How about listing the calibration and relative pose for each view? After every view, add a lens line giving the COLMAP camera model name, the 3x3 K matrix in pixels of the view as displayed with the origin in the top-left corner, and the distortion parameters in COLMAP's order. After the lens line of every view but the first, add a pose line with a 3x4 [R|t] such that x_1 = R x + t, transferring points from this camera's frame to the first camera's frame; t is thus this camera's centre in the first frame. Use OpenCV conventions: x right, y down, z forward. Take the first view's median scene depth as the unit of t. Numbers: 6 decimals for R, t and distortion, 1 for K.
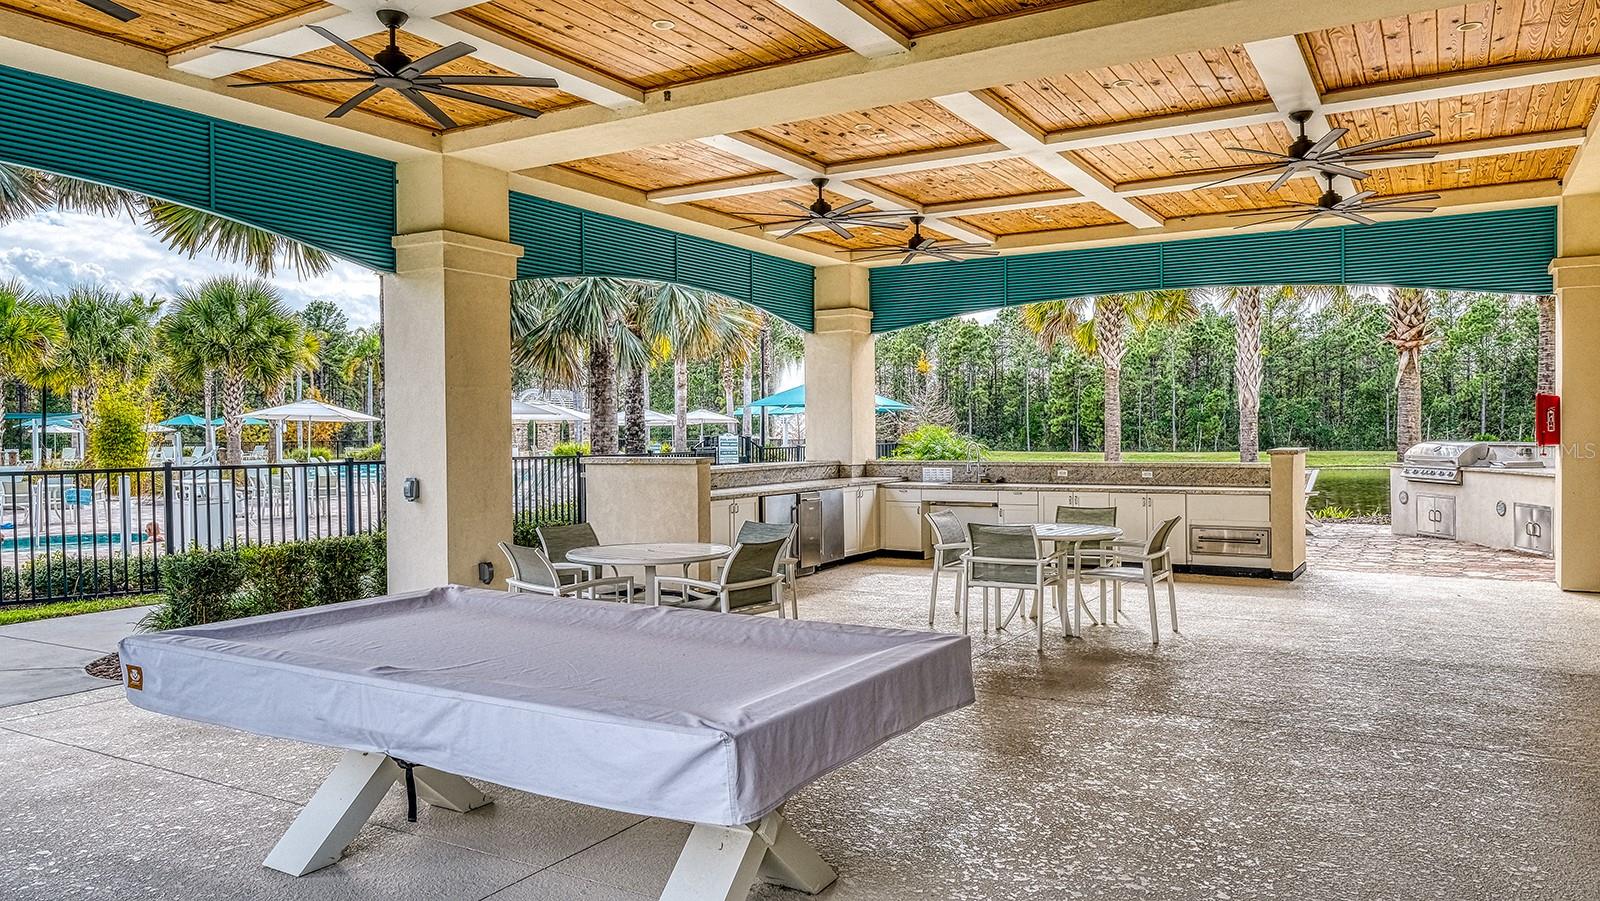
lens RADIAL K [[1114.2, 0, 800.0], [0, 1114.2, 450.5], [0, 0, 1]] dist [-0.000207, 0.003187]
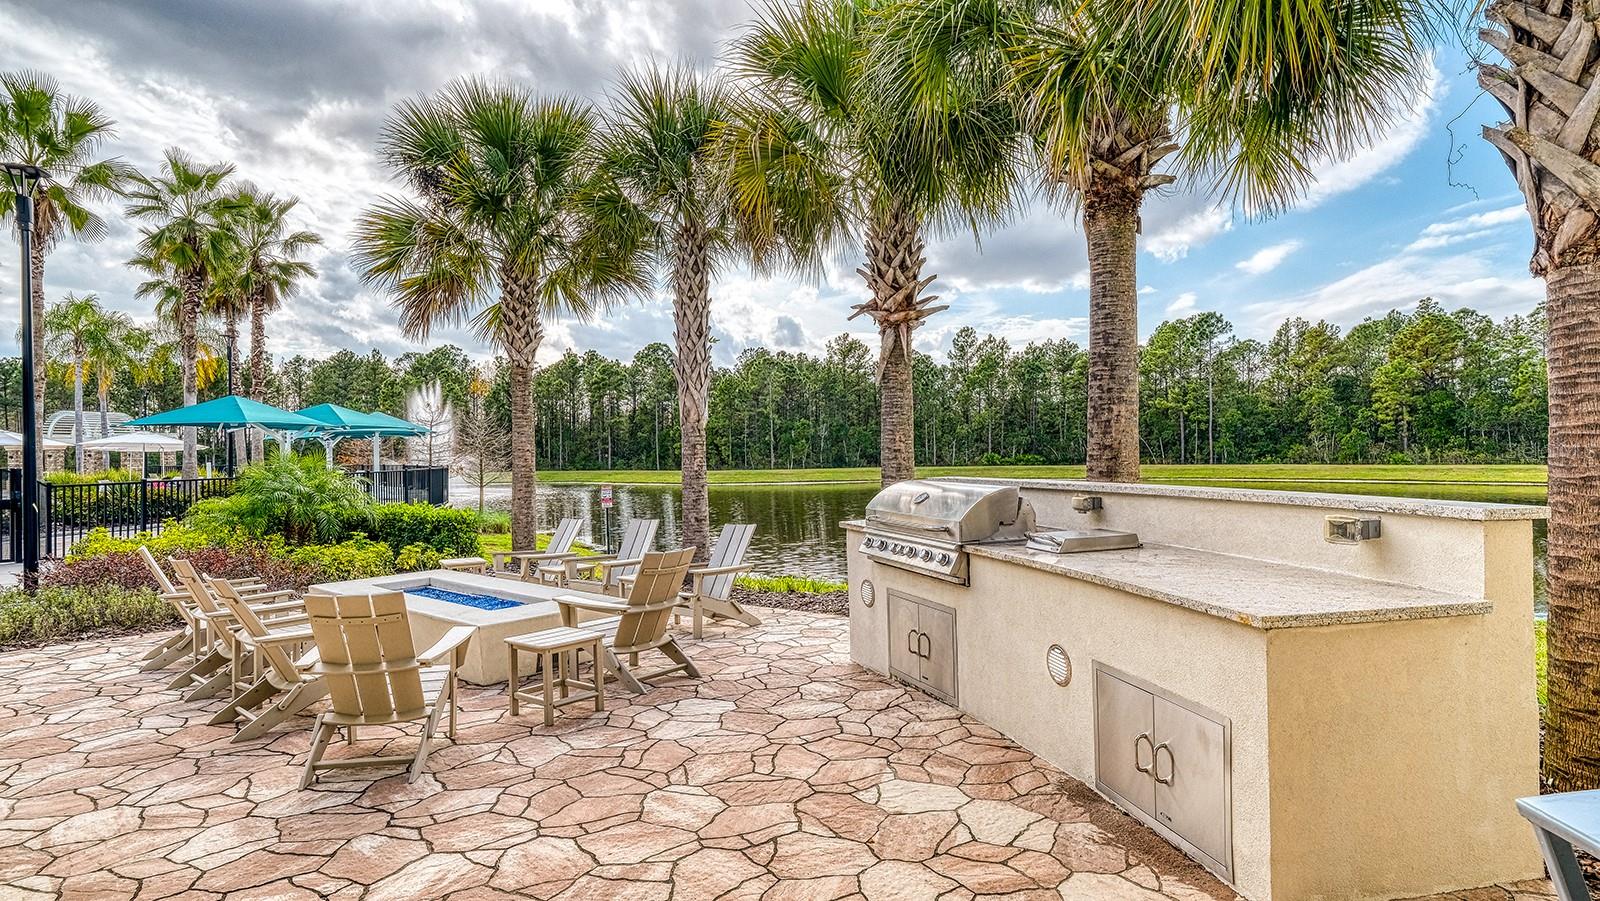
lens RADIAL K [[839.1, 0, 800.0], [0, 839.1, 450.5], [0, 0, 1]] dist [-0.000300, -0.000019]
pose [[0.946541, -0.005791, 0.322530, 0.339859], [0.012277, 0.999761, -0.018081, -0.012842], [-0.322349, 0.021074, 0.946386, 0.566280]]
